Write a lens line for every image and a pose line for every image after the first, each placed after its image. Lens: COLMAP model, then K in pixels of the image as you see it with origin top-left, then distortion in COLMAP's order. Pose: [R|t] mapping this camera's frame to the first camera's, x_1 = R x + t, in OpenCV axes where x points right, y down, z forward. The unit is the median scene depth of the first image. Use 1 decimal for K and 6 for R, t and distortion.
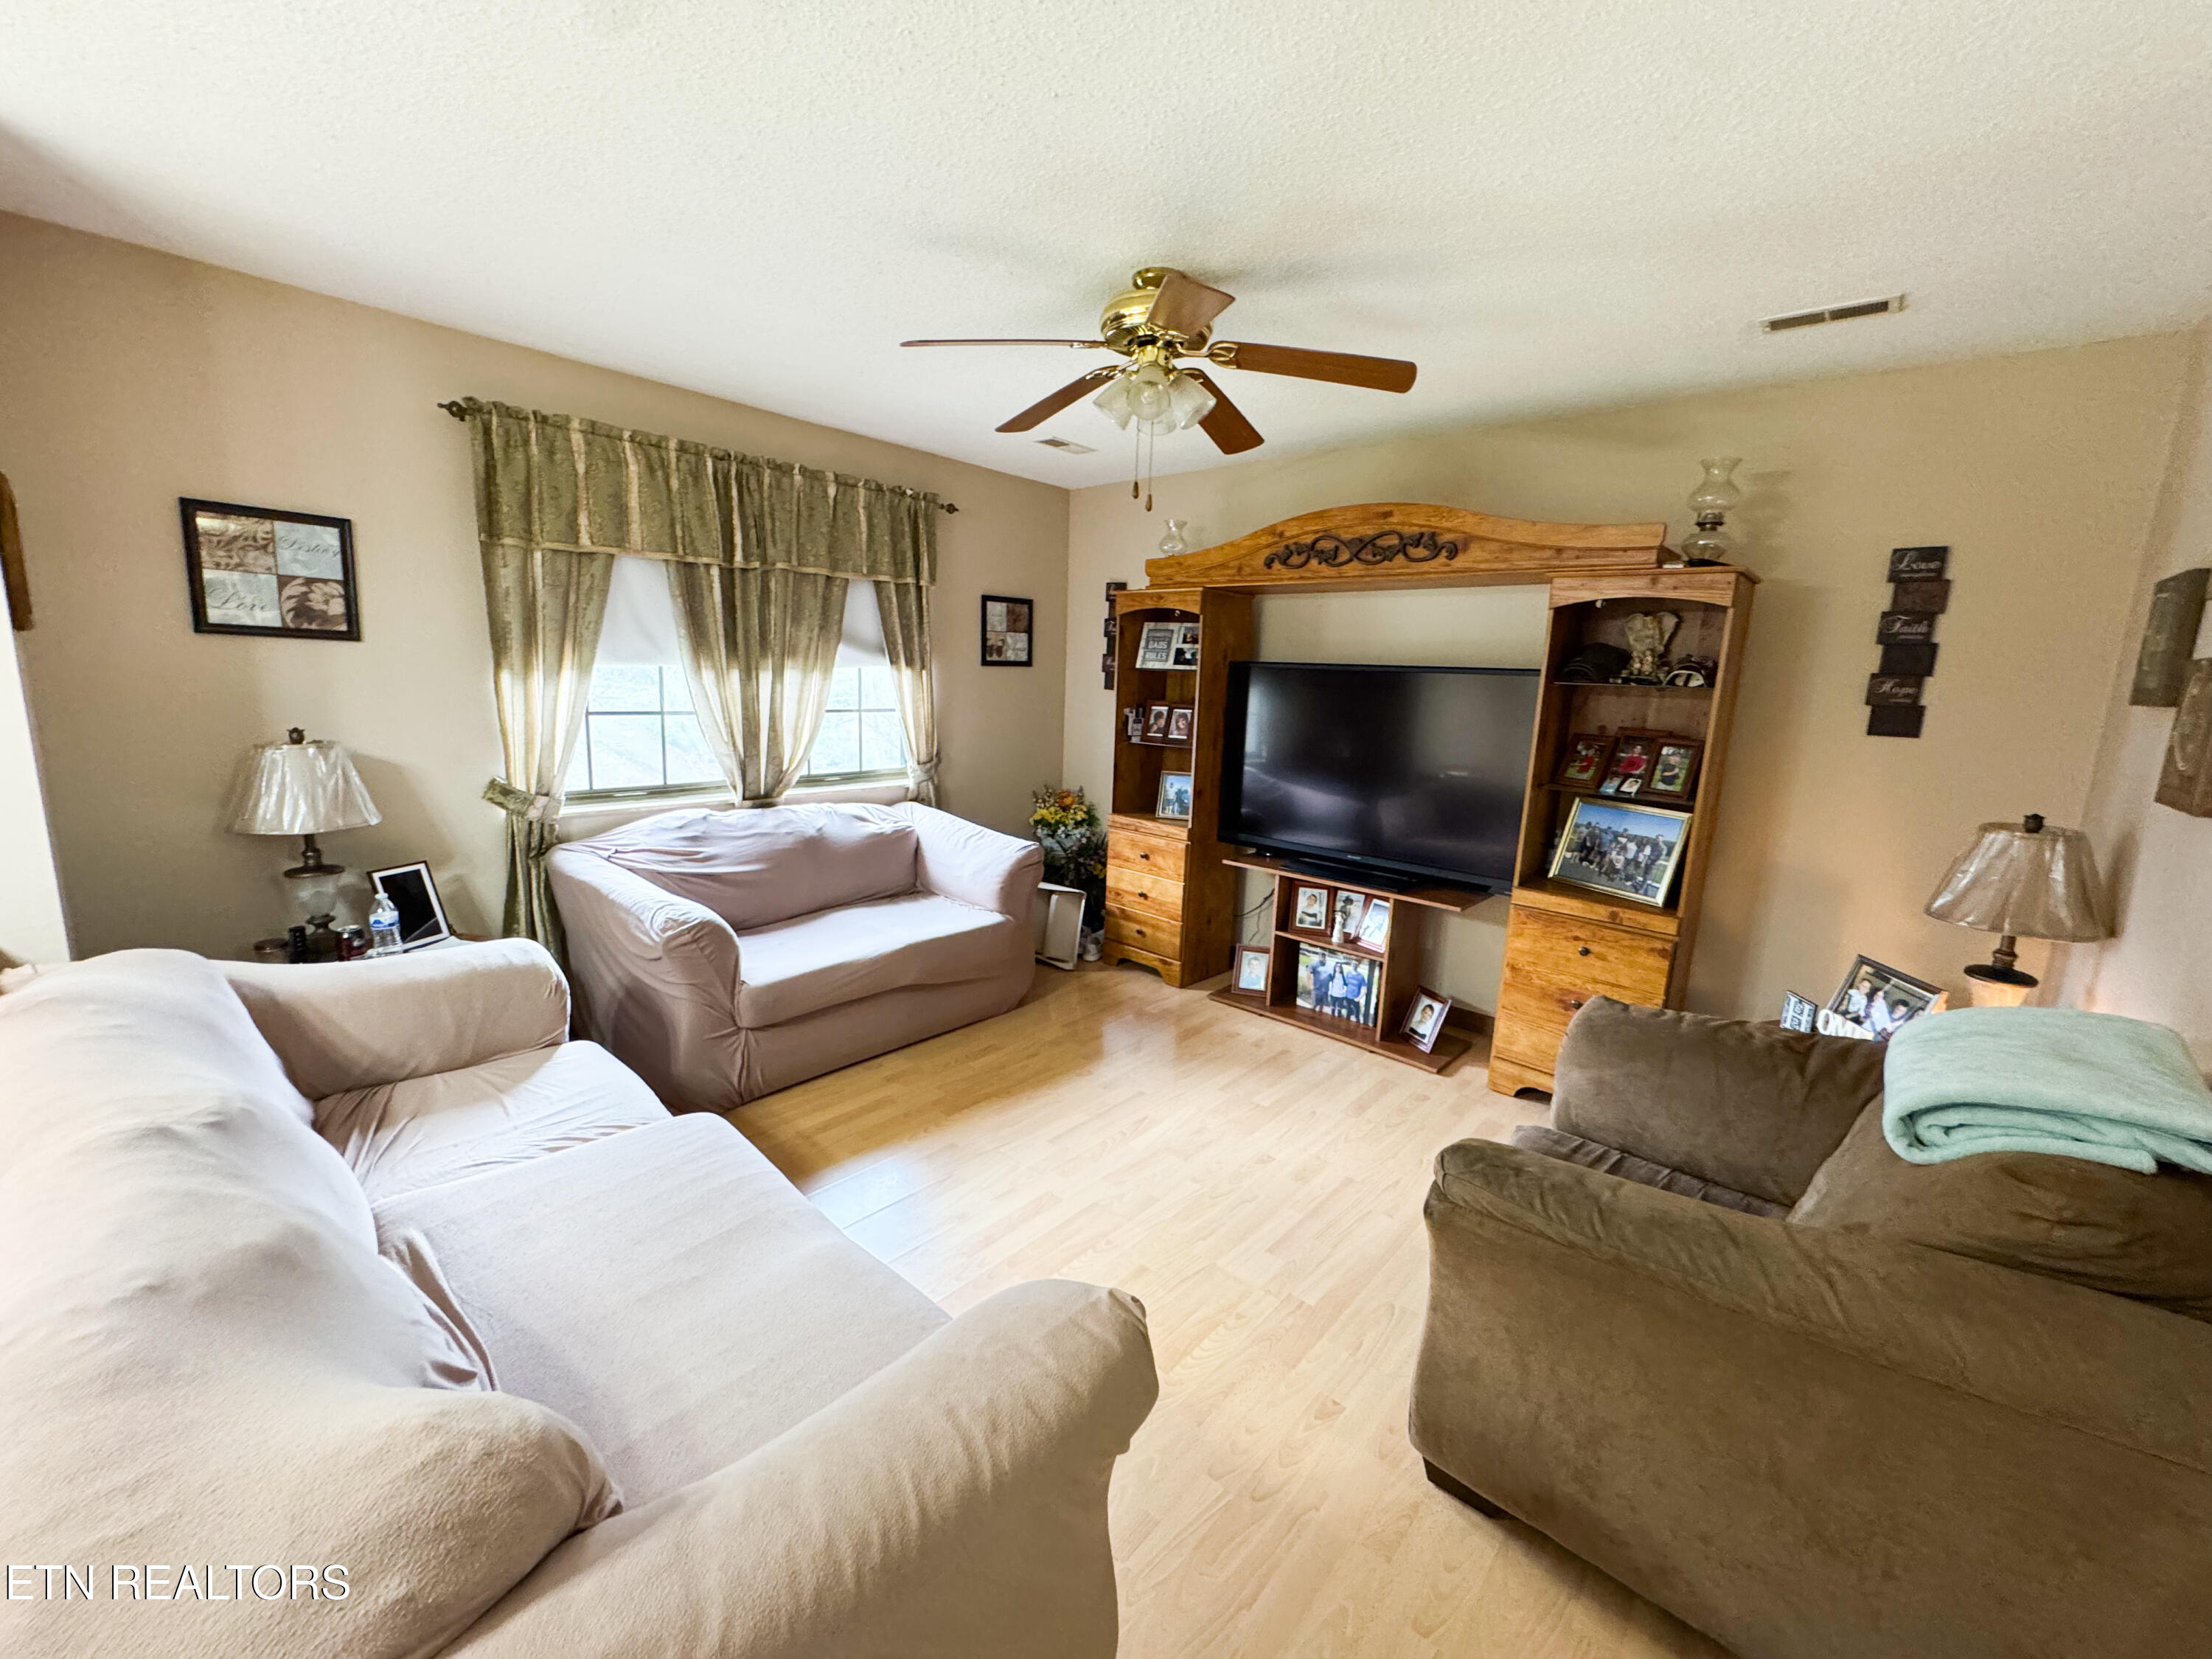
lens RADIAL K [[889.4, 0, 1106.0], [0, 889.4, 829.5], [0, 0, 1]] dist [-0.000737, -0.000087]
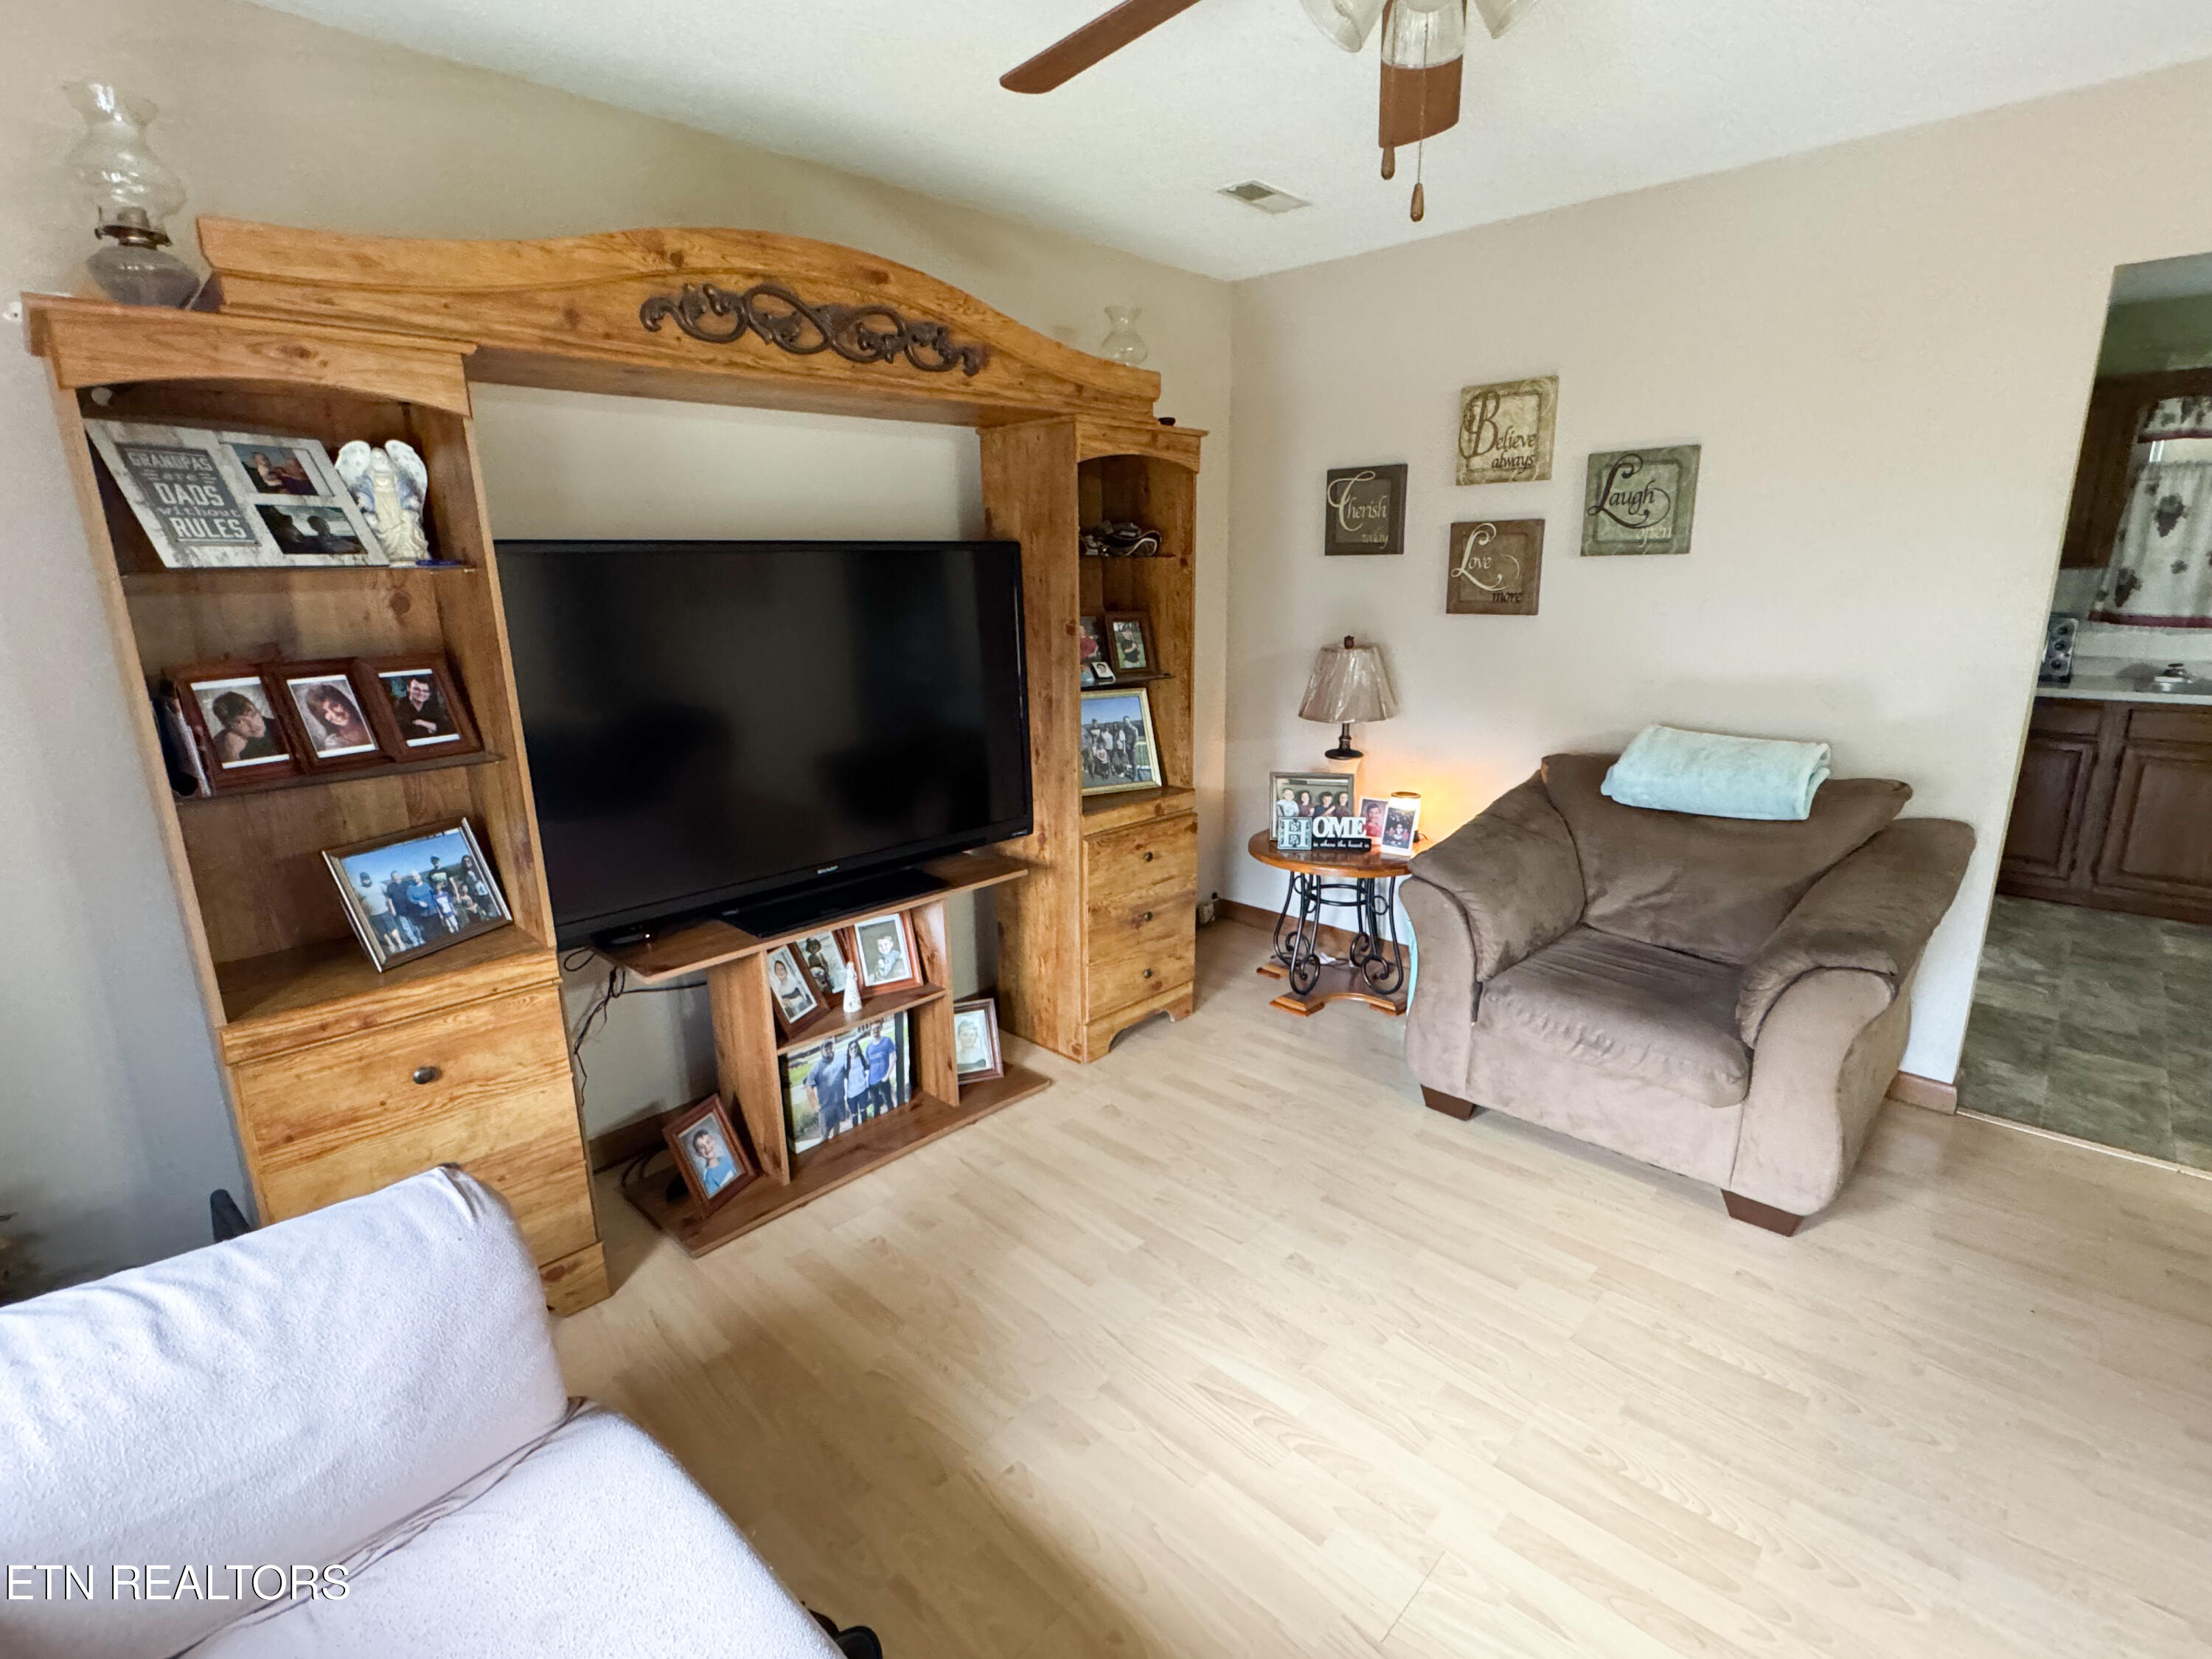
lens RADIAL K [[1063.1, 0, 1111.0], [0, 1063.1, 824.0], [0, 0, 1]] dist [-0.001618, -0.001265]
pose [[0.033164, -0.275341, 0.960774, -0.423839], [0.194272, 0.944744, 0.264041, -0.161296], [-0.980387, 0.177895, 0.084823, 0.812451]]
